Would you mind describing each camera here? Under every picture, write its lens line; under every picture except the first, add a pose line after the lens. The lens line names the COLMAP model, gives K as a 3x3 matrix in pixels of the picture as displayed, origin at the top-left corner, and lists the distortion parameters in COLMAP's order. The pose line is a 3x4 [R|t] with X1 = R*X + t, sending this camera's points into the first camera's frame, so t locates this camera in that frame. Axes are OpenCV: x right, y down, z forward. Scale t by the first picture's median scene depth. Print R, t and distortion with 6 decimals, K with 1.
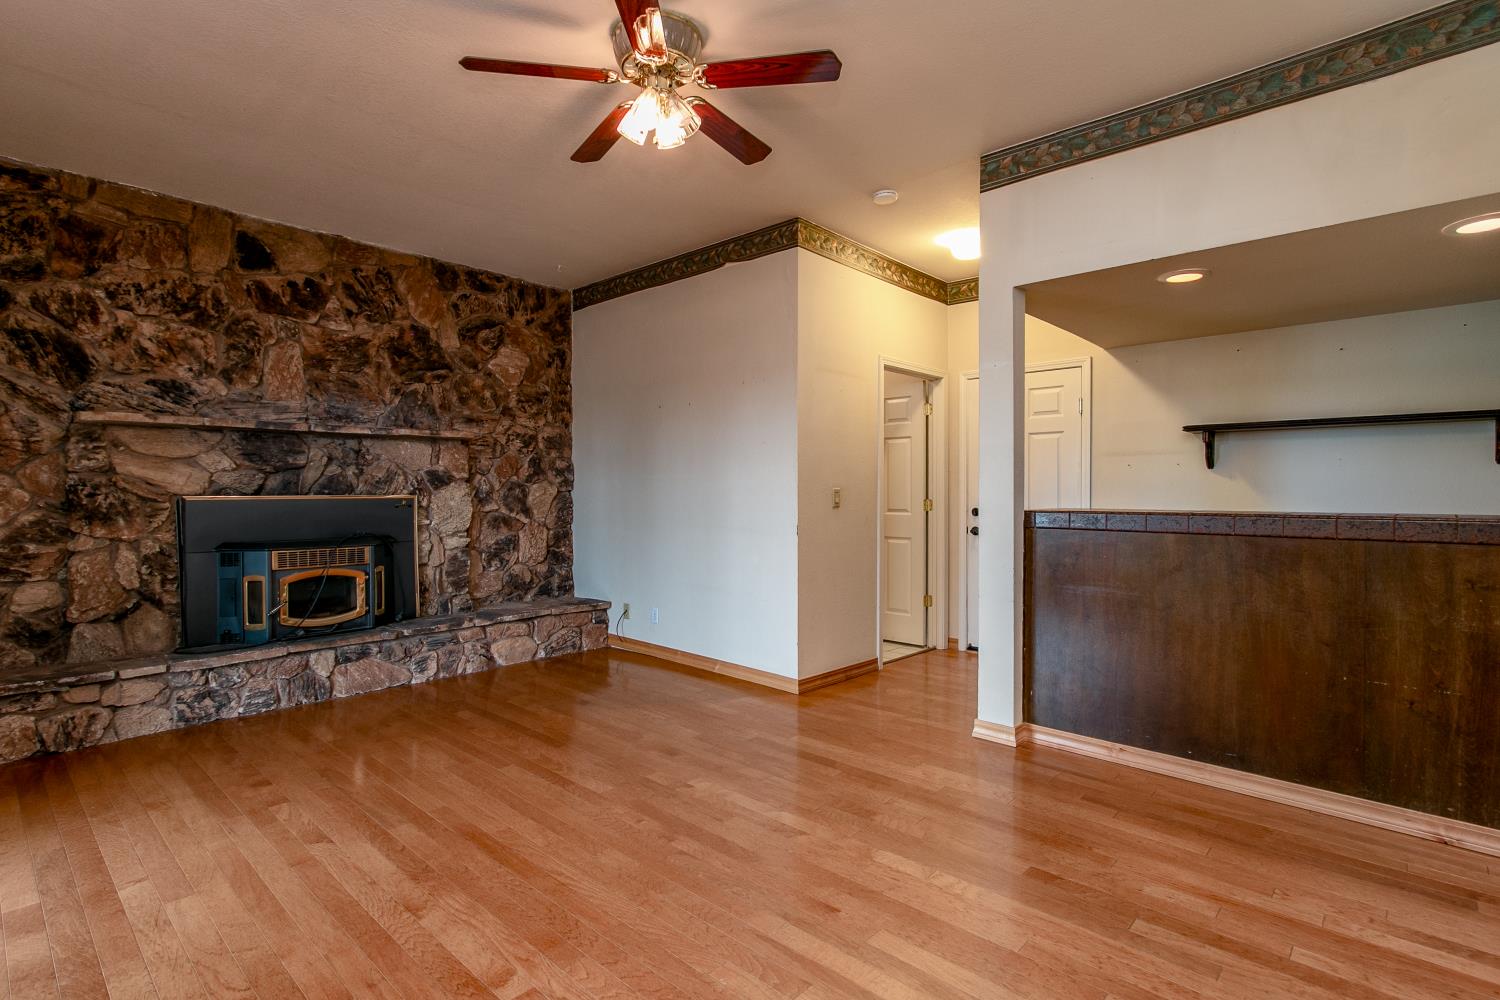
lens RADIAL K [[718.3, 0, 720.2], [0, 718.3, 494.5], [0, 0, 1]] dist [0.012426, -0.000562]
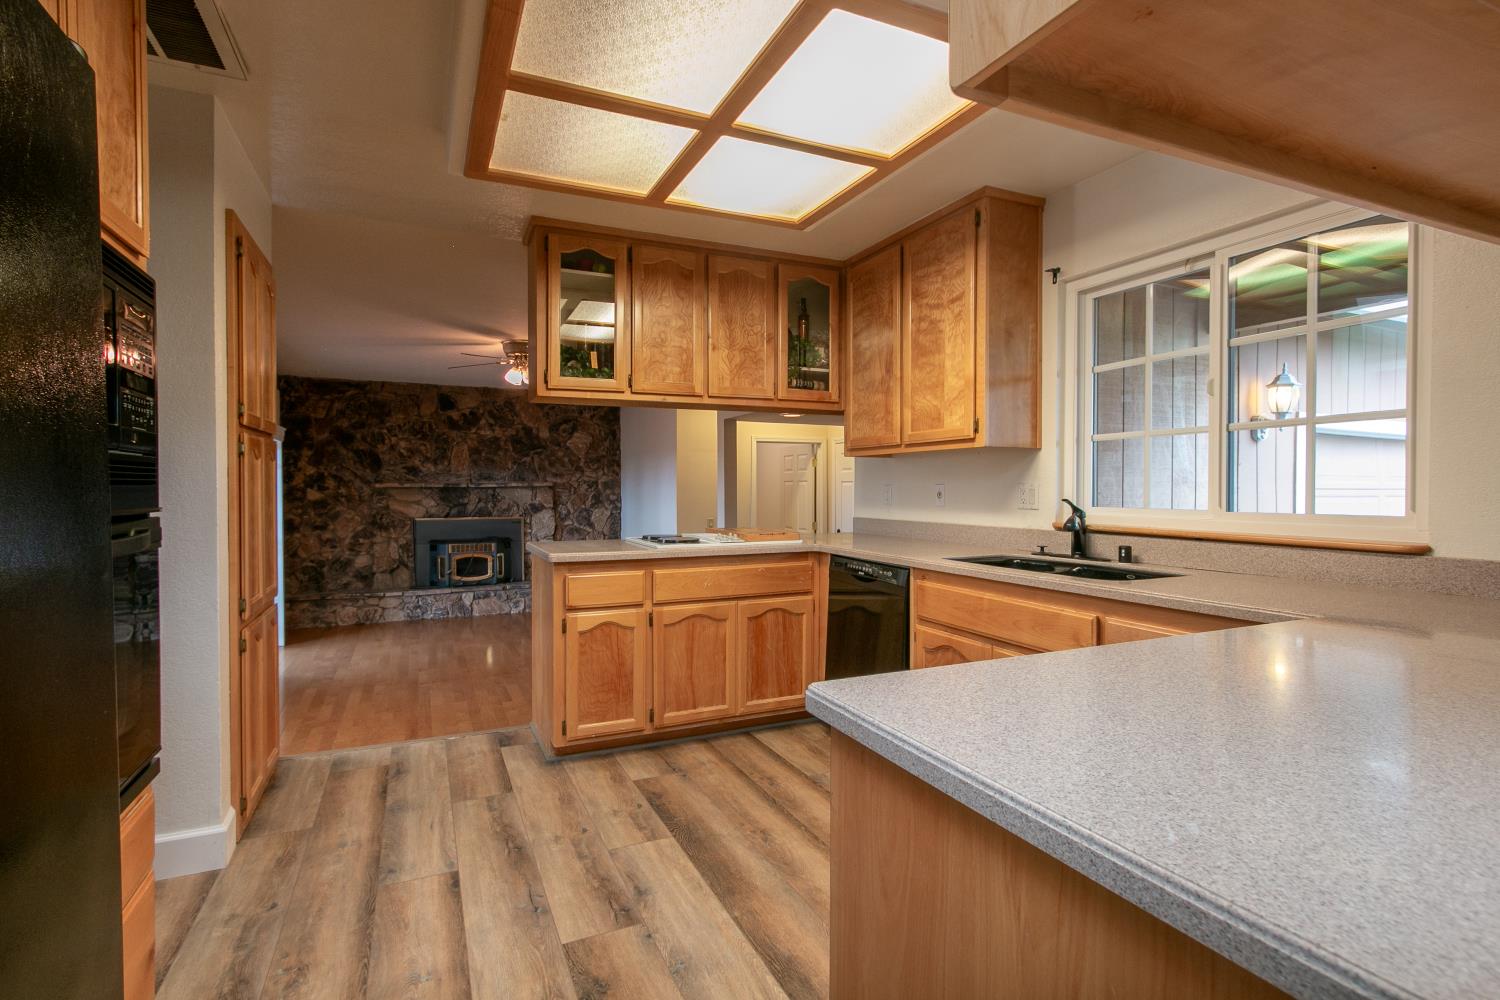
lens RADIAL K [[718.3, 0, 745.9], [0, 718.3, 493.4], [0, 0, 1]] dist [0.012426, -0.000562]
pose [[0.923983, 0.005319, -0.382396, 0.974880], [-0.001921, 0.999955, 0.009268, -0.091307], [0.382428, -0.007829, 0.923952, -0.613778]]
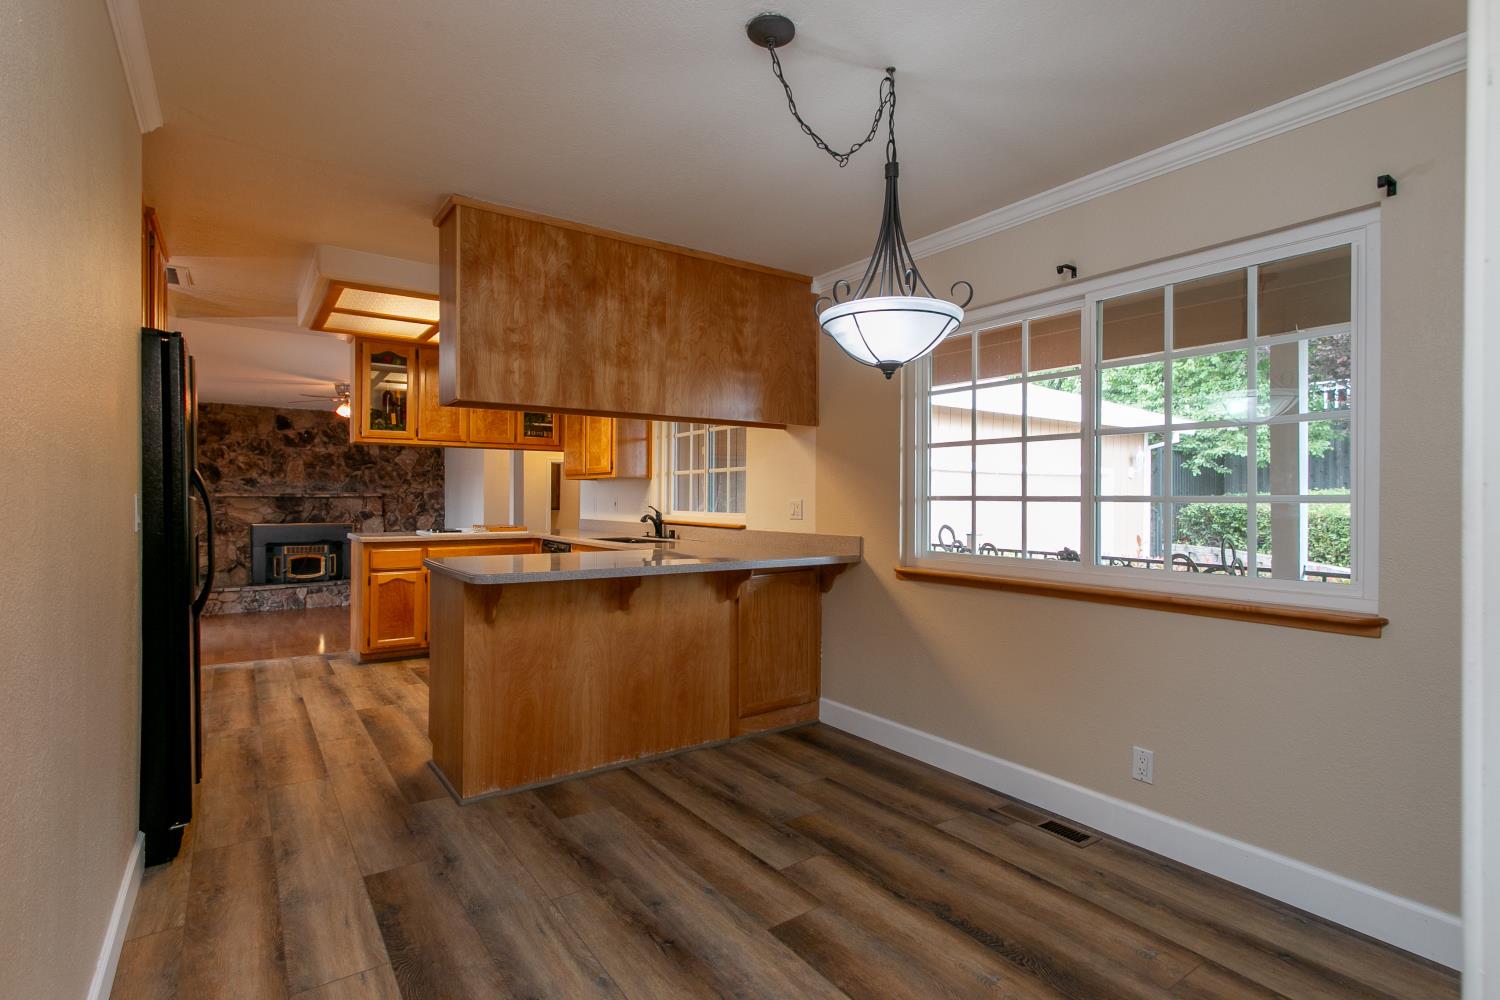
lens RADIAL K [[718.3, 0, 719.8], [0, 718.3, 498.7], [0, 0, 1]] dist [0.012426, -0.000562]
pose [[0.973079, 0.007648, -0.230343, 1.345390], [-0.007847, 0.999969, 0.000049, -0.093328], [0.230337, 0.001759, 0.973109, -1.020406]]
